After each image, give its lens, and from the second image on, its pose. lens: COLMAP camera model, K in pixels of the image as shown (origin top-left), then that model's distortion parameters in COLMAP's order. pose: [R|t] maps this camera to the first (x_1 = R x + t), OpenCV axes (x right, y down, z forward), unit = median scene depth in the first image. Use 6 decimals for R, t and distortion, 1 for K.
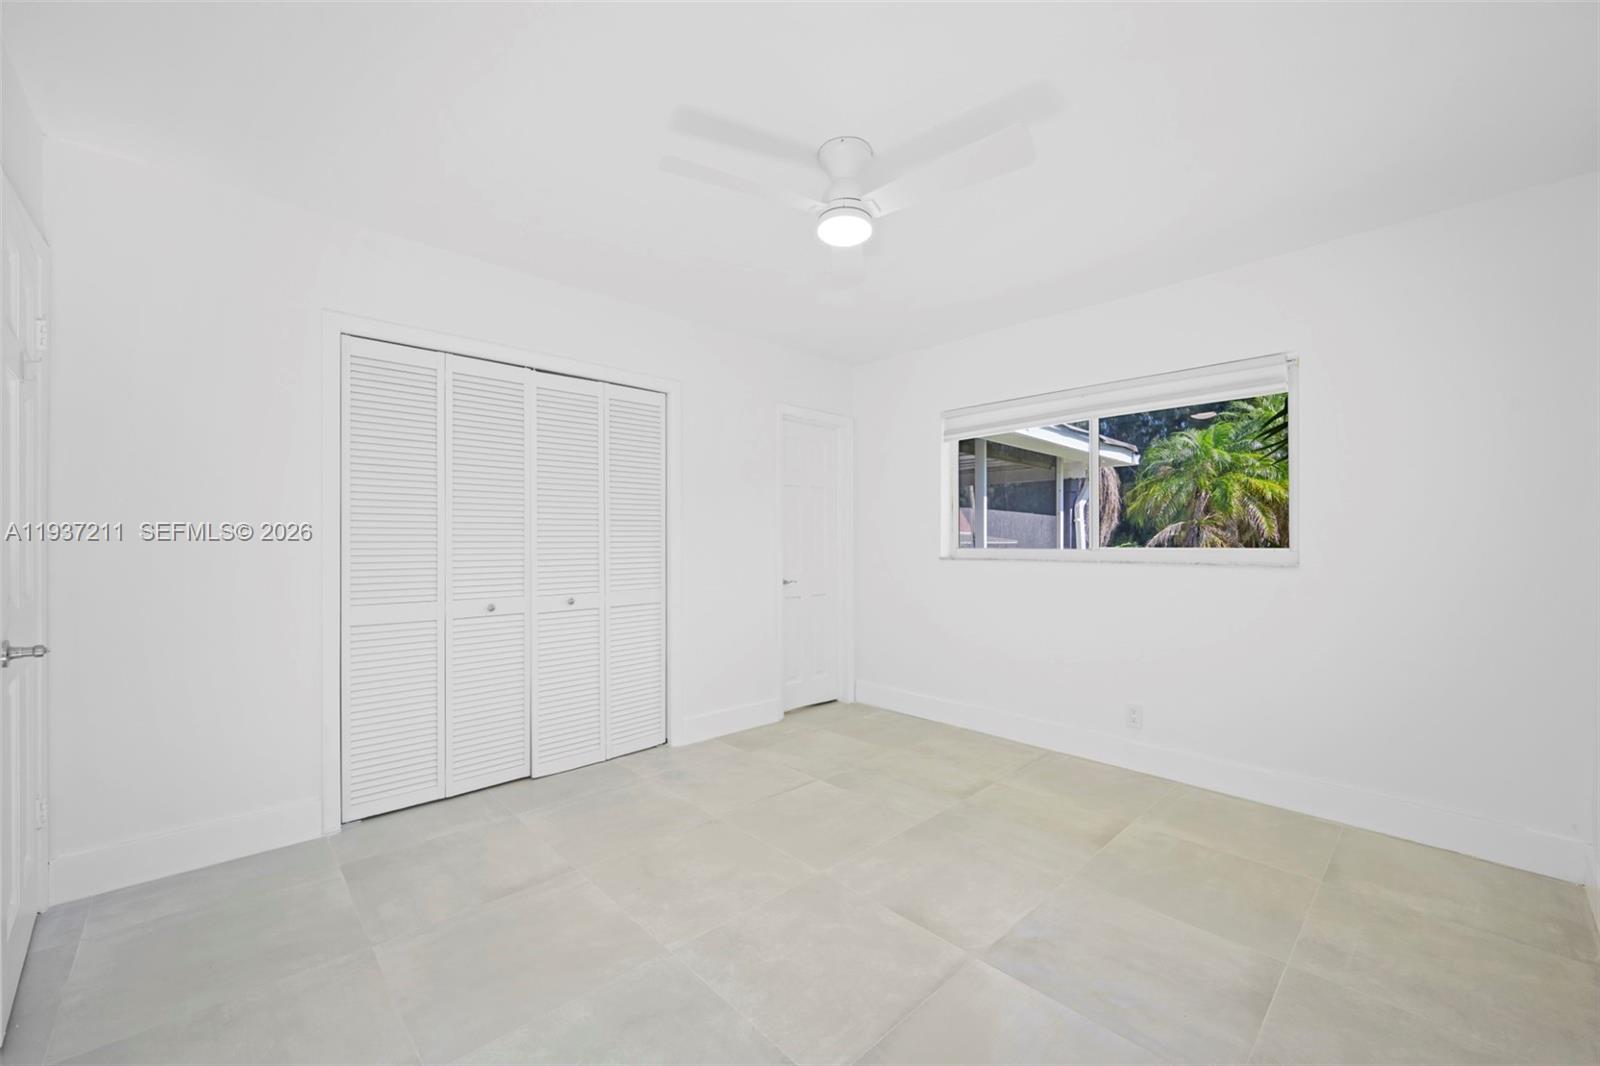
lens RADIAL K [[628.3, 0, 801.7], [0, 628.3, 537.0], [0, 0, 1]] dist [0.000004, 0.000041]
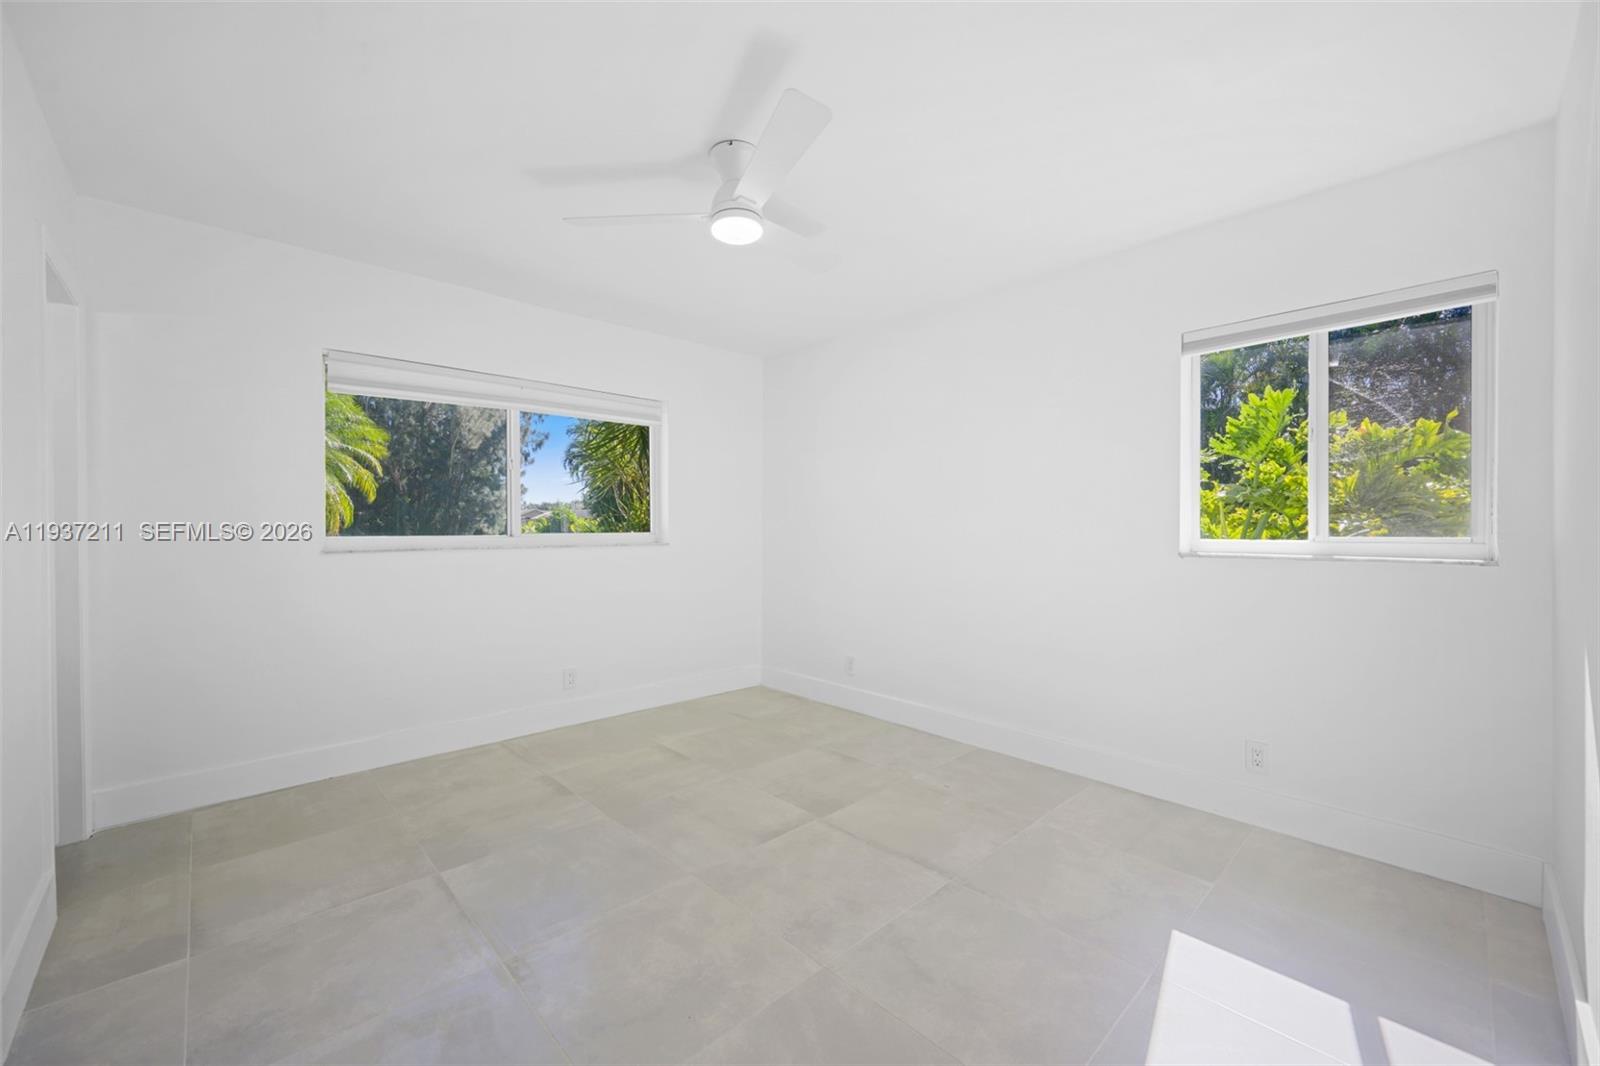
lens RADIAL K [[632.3, 0, 801.6], [0, 632.3, 531.1], [0, 0, 1]] dist [-0.000841, -0.000040]
pose [[0.001870, -0.007568, 0.999970, -0.665977], [-0.004735, 0.999960, 0.007576, 0.002135], [-0.999987, -0.004749, 0.001834, 0.600359]]
